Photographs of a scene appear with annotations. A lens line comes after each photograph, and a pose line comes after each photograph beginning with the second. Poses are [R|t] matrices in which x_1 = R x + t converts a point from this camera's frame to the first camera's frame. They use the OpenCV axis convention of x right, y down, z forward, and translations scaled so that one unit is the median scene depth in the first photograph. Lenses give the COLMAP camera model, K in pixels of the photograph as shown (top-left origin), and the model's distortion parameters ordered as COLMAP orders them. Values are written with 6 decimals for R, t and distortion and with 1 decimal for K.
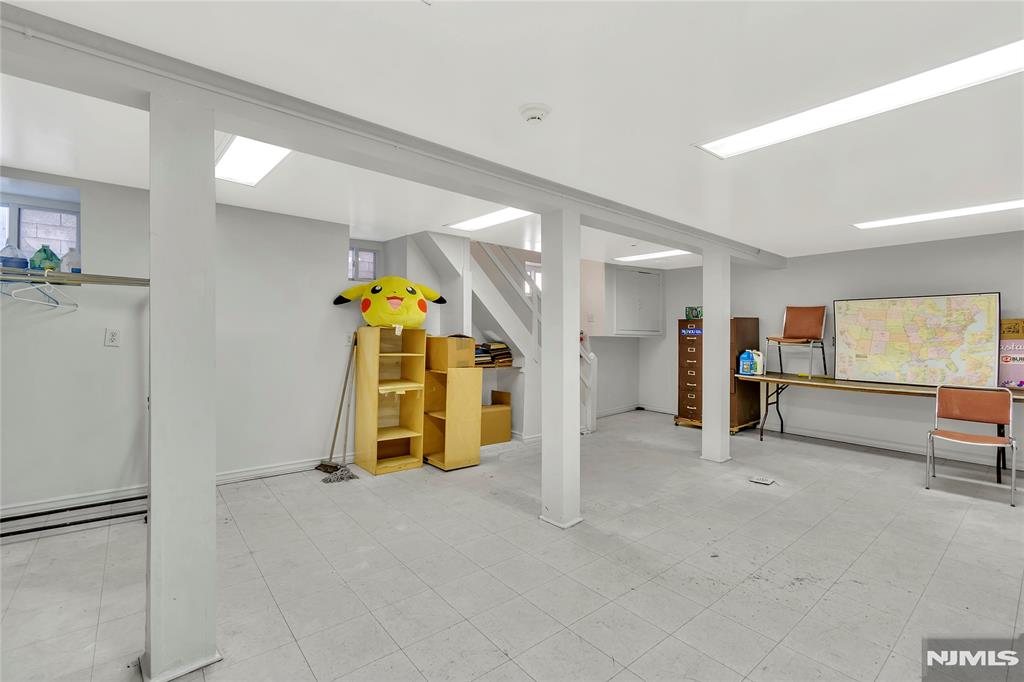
lens RADIAL K [[465.0, 0, 510.5], [0, 465.0, 337.6], [0, 0, 1]] dist [0.012187, -0.002989]
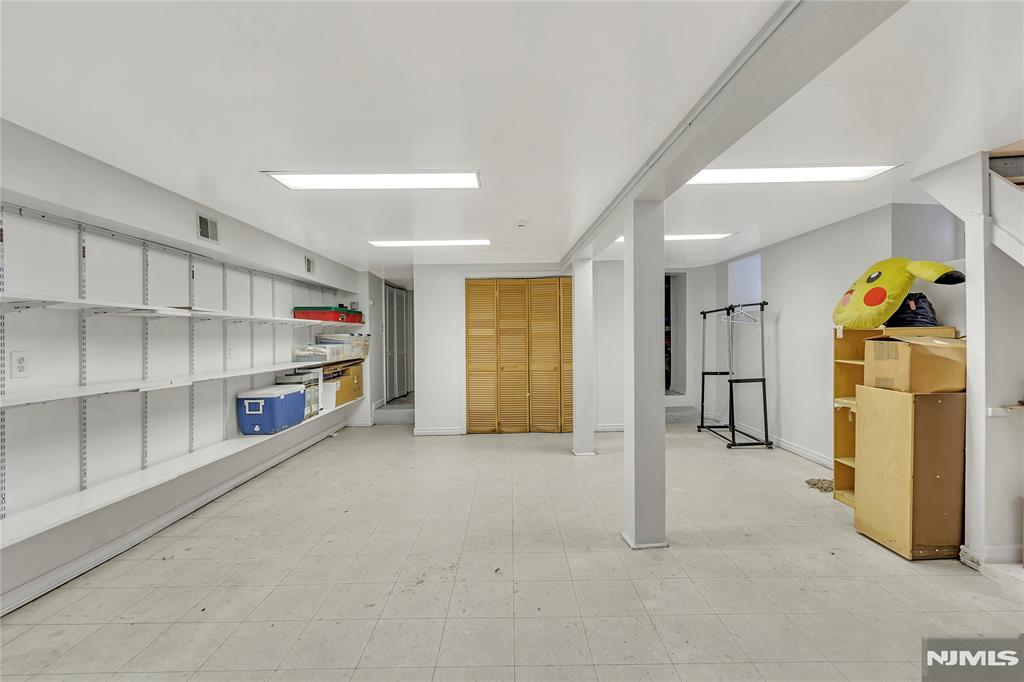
lens RADIAL K [[465.0, 0, 511.3], [0, 465.0, 338.8], [0, 0, 1]] dist [0.012187, -0.002989]
pose [[-0.645784, -0.001400, -0.763519, 0.890005], [-0.002392, 0.999997, 0.000189, -0.002932], [0.763516, 0.001948, -0.645786, 1.271863]]
